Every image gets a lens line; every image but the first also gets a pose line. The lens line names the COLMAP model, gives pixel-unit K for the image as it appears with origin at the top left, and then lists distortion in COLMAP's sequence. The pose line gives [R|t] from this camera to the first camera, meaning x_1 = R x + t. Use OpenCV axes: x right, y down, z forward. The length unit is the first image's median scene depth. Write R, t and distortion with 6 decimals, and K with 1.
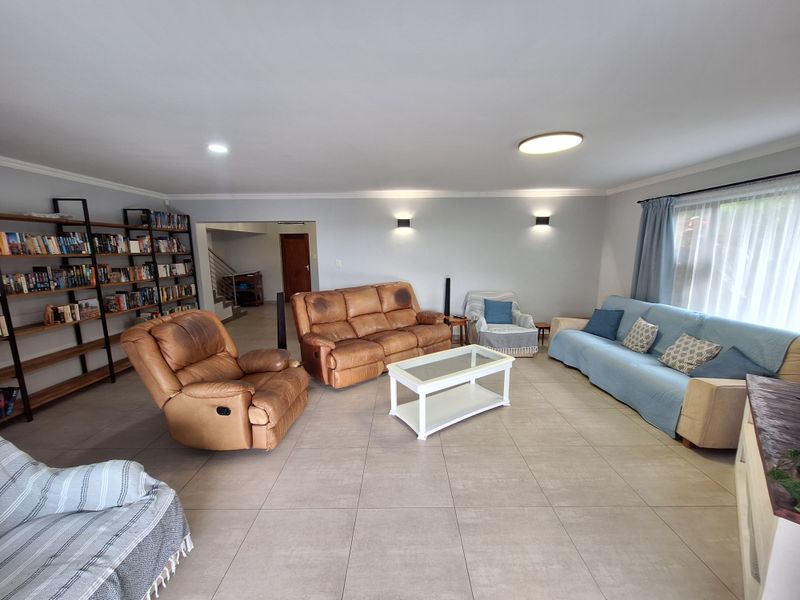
lens RADIAL K [[316.2, 0, 400.0], [0, 316.2, 300.0], [0, 0, 1]] dist [-0.001075, 0.000383]
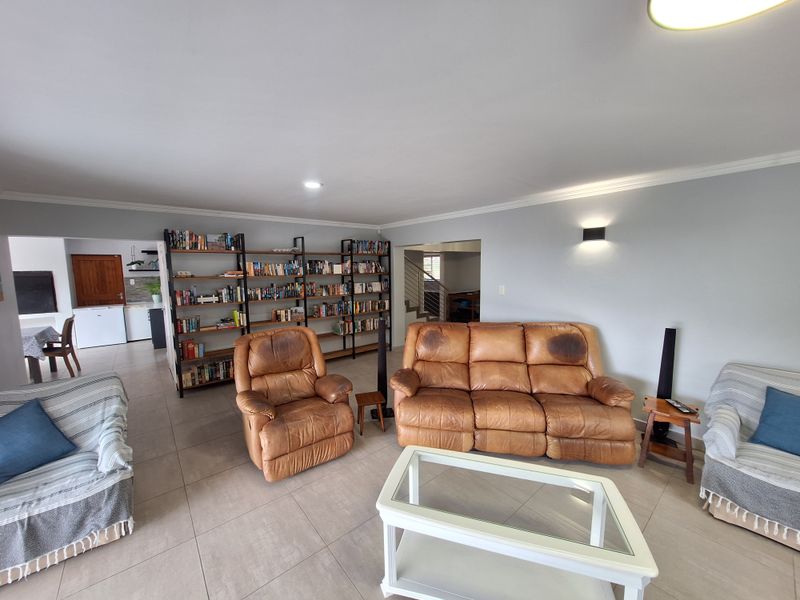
lens RADIAL K [[316.2, 0, 400.0], [0, 316.2, 300.0], [0, 0, 1]] dist [-0.001075, 0.000383]
pose [[0.644050, 0.082652, -0.760505, 0.307311], [-0.117086, 0.993083, 0.008771, -0.080159], [0.755970, 0.083396, 0.649273, 0.344232]]
